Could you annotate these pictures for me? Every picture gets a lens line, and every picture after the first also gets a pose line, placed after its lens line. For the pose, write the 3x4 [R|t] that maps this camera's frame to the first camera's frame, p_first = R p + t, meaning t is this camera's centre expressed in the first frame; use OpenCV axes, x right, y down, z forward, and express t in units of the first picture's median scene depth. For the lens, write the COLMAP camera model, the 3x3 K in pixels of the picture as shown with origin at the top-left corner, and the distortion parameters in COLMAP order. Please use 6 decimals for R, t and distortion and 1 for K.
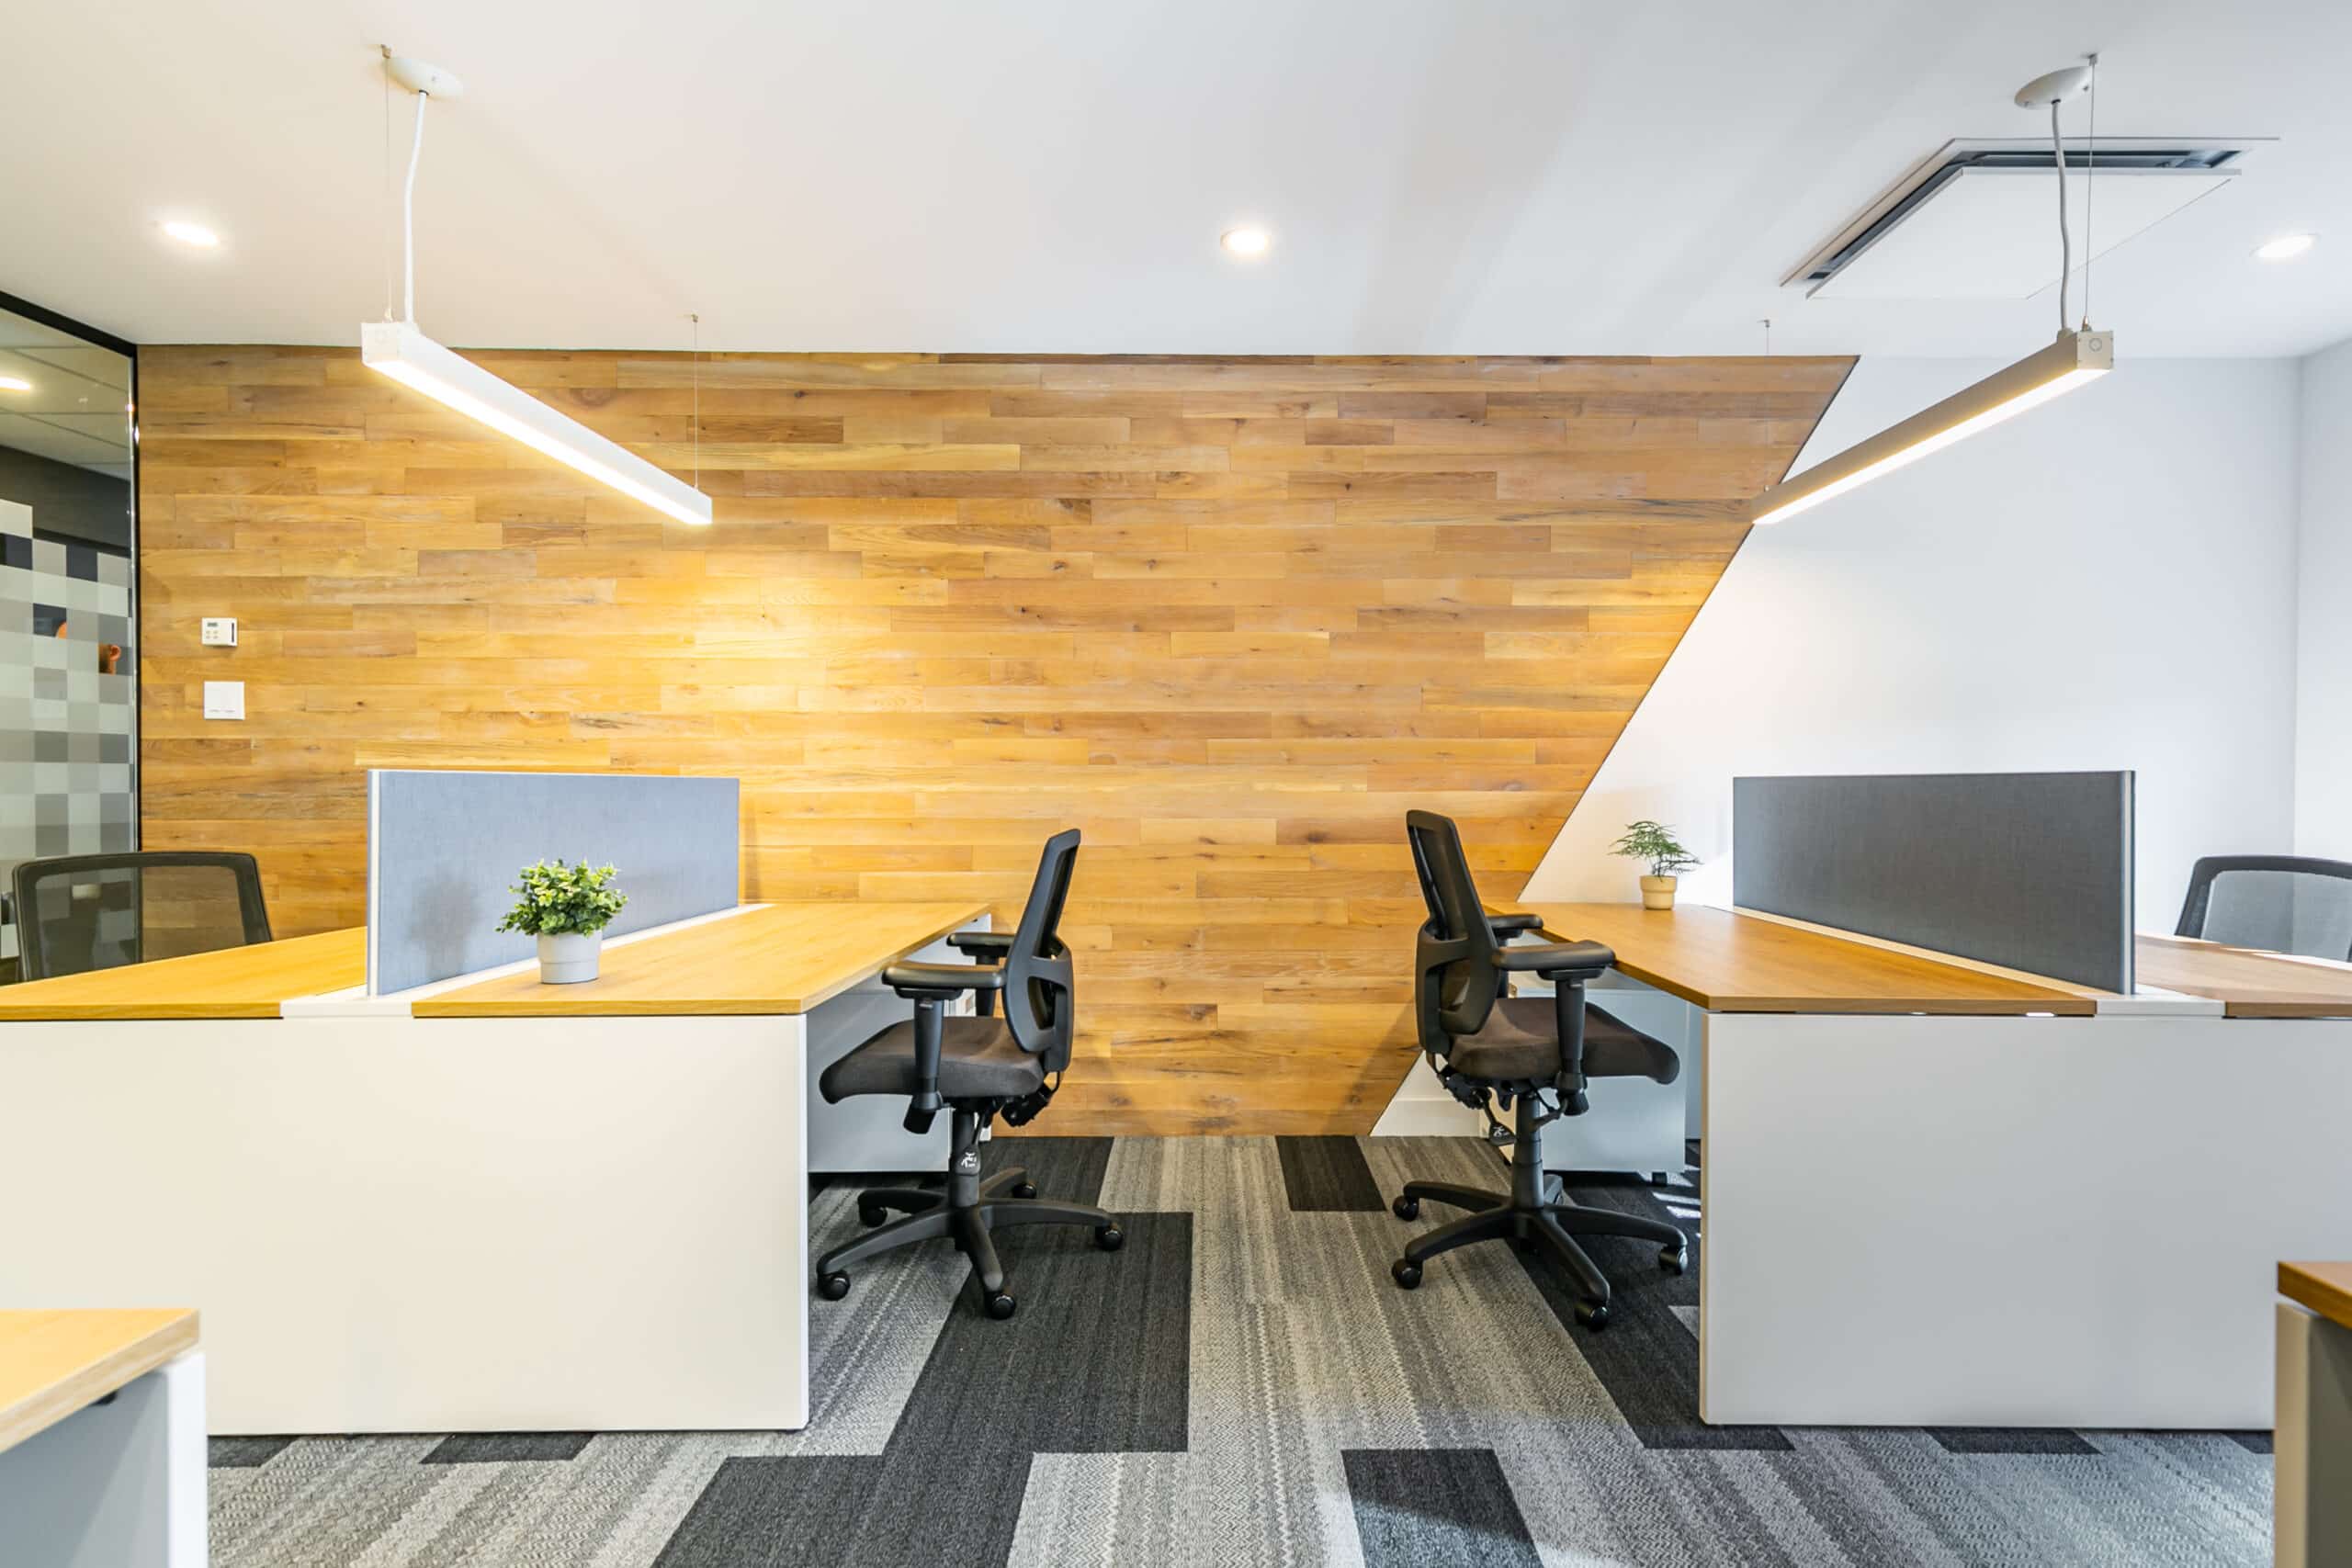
lens RADIAL K [[1076.4, 0, 1181.9], [0, 1076.4, 787.4], [0, 0, 1]] dist [0.002883, -0.000683]
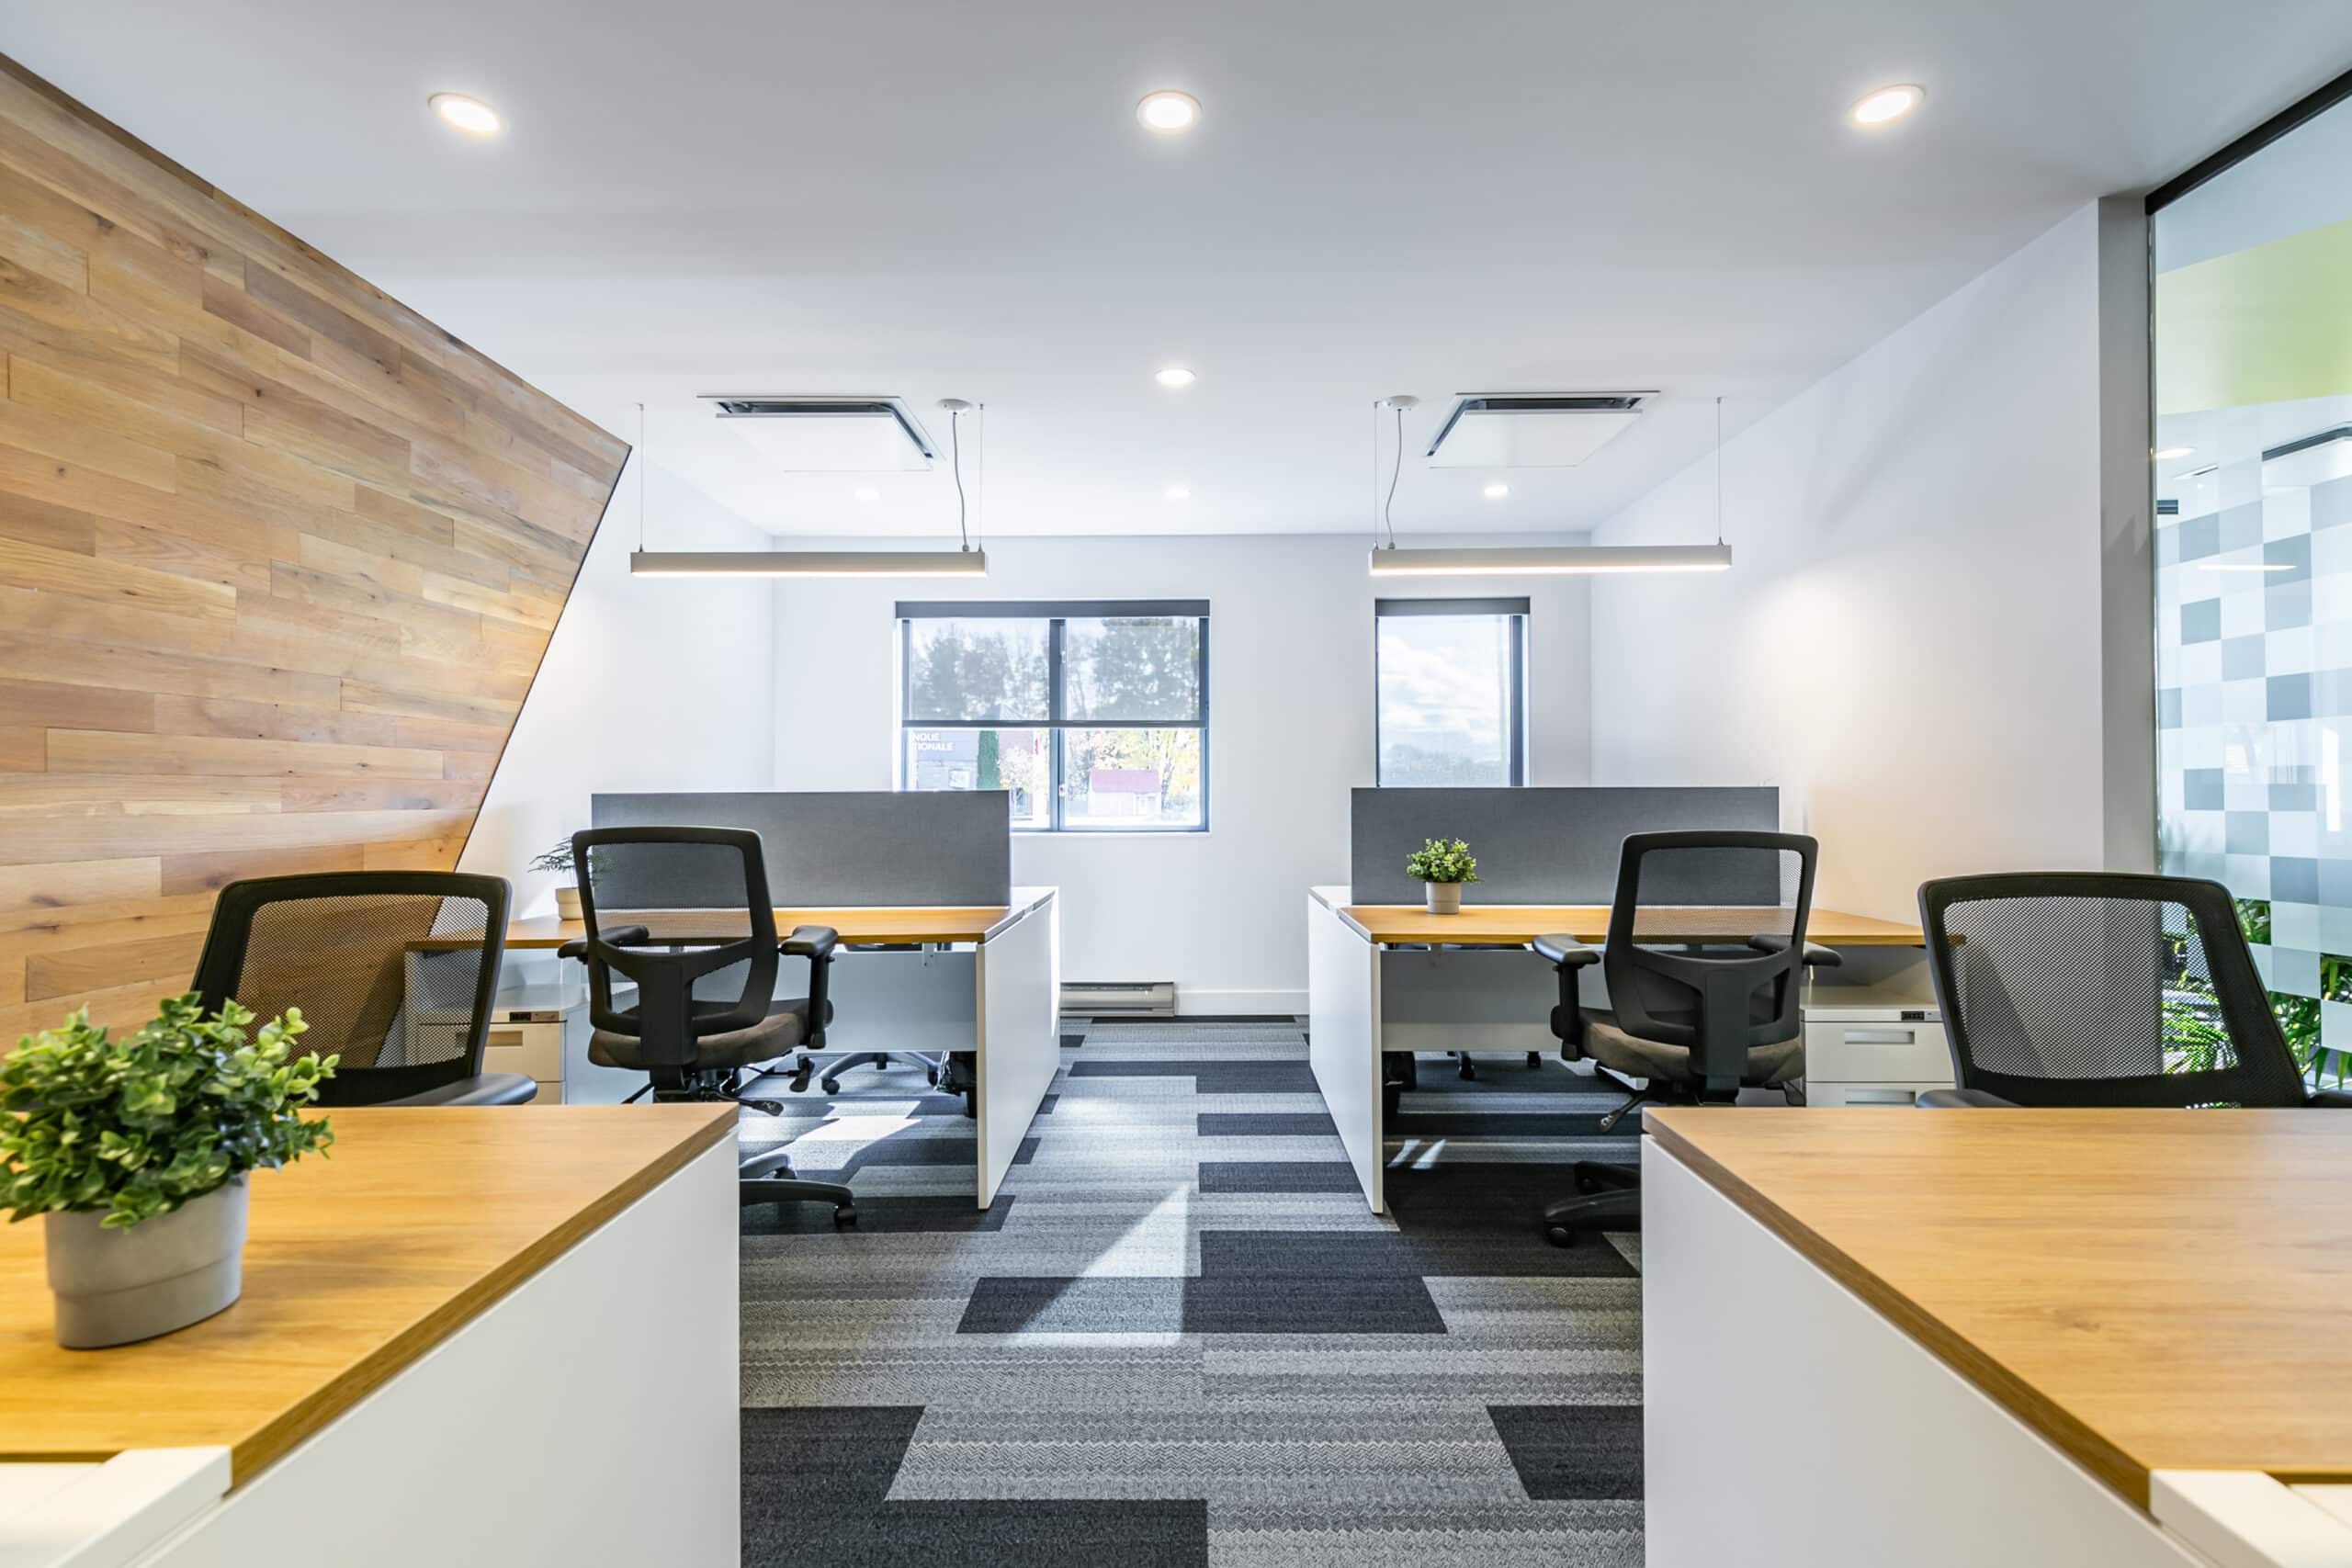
lens RADIAL K [[1076.4, 0, 1181.0], [0, 1076.4, 783.2], [0, 0, 1]] dist [0.002883, -0.000683]
pose [[0.000002, 0.011254, 0.999937, -0.571017], [0.014390, 0.999833, -0.011253, 0.000630], [-0.999896, 0.014389, -0.000160, 0.382841]]
